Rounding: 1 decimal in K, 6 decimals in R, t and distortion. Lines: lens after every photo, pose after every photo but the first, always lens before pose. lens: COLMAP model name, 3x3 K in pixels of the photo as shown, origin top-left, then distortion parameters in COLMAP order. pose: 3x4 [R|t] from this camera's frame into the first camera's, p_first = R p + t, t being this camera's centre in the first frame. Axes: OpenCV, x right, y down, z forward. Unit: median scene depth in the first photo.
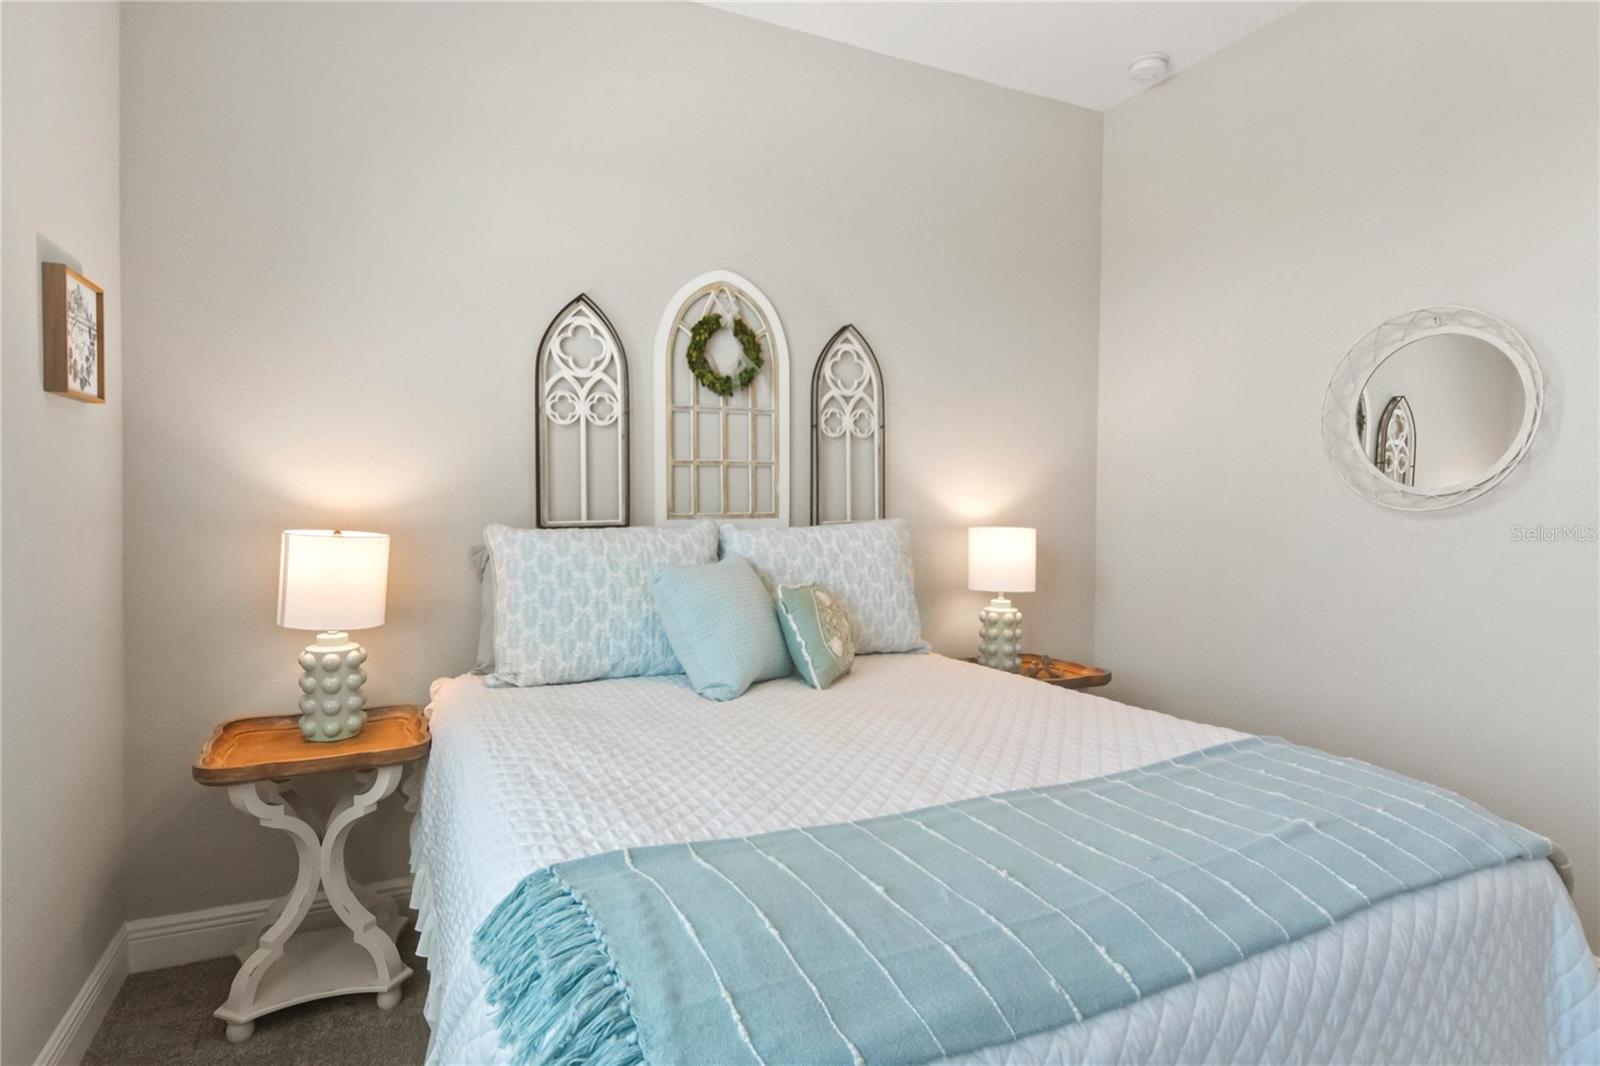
lens RADIAL K [[1047.6, 0, 830.1], [0, 1047.6, 491.2], [0, 0, 1]] dist [-0.005185, -0.004278]
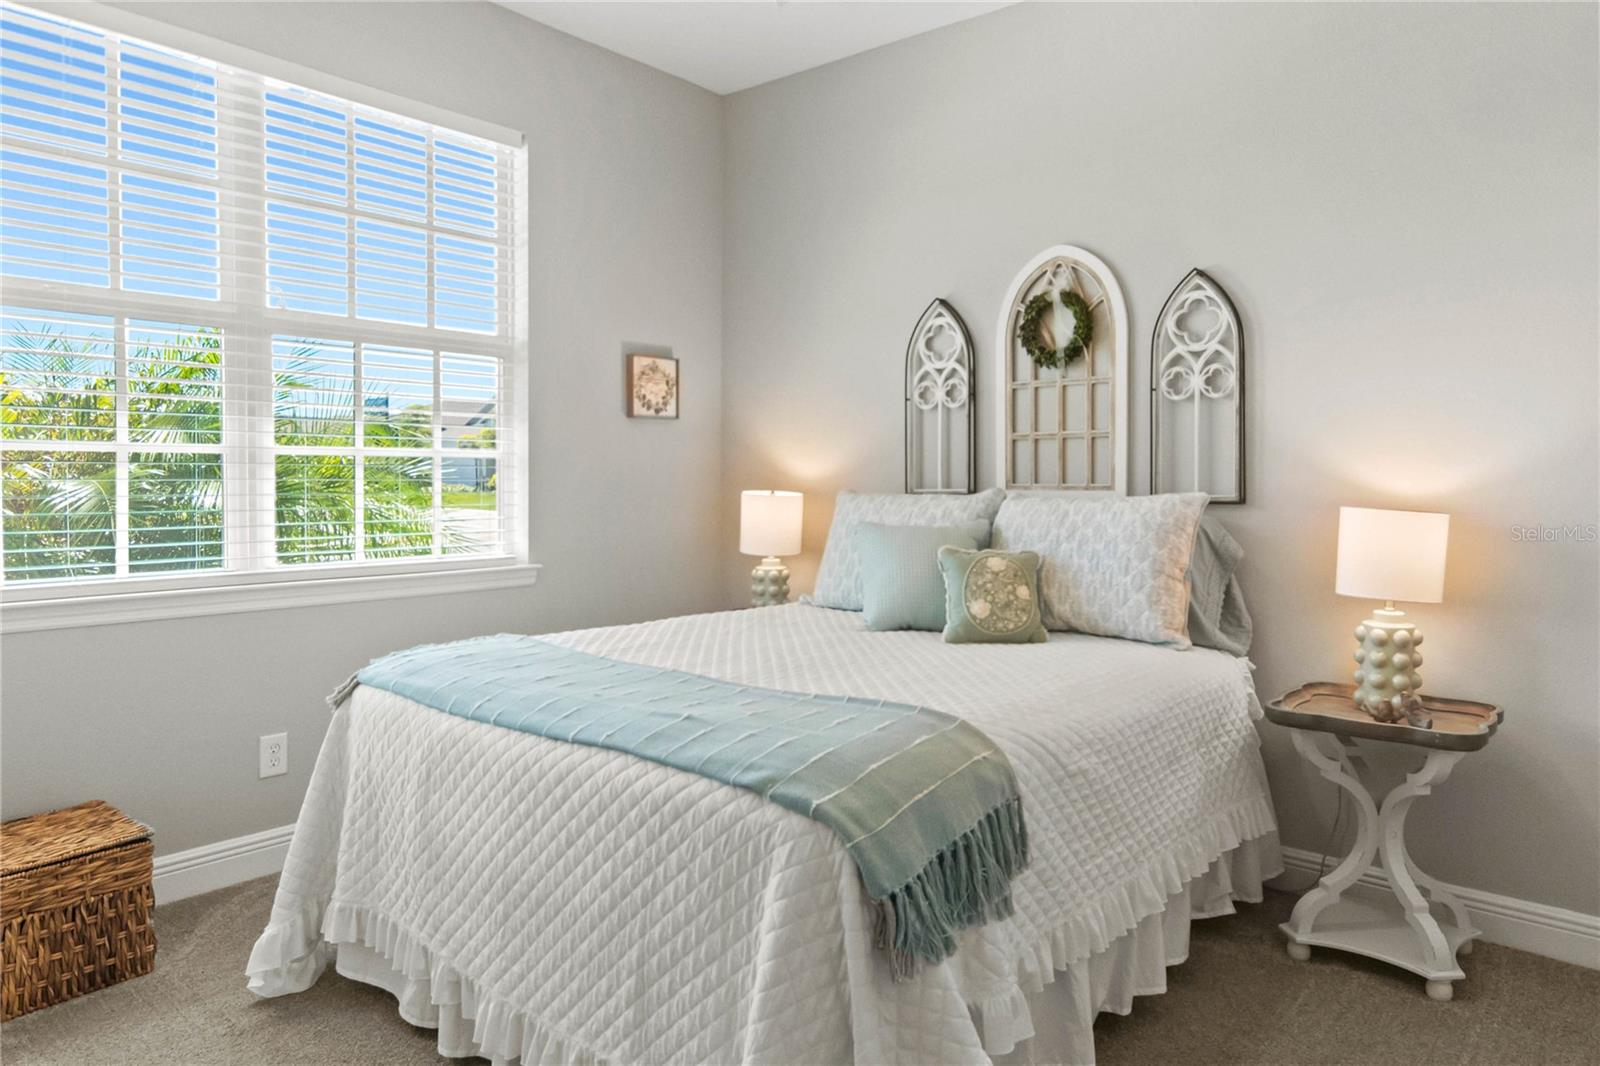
lens RADIAL K [[1004.7, 0, 806.9], [0, 1004.7, 530.0], [0, 0, 1]] dist [-0.003362, 0.005364]
pose [[0.318562, 0.049433, -0.946612, 0.760024], [0.002795, 0.998586, 0.053088, 0.013184], [0.947898, -0.019557, 0.317973, 0.452112]]
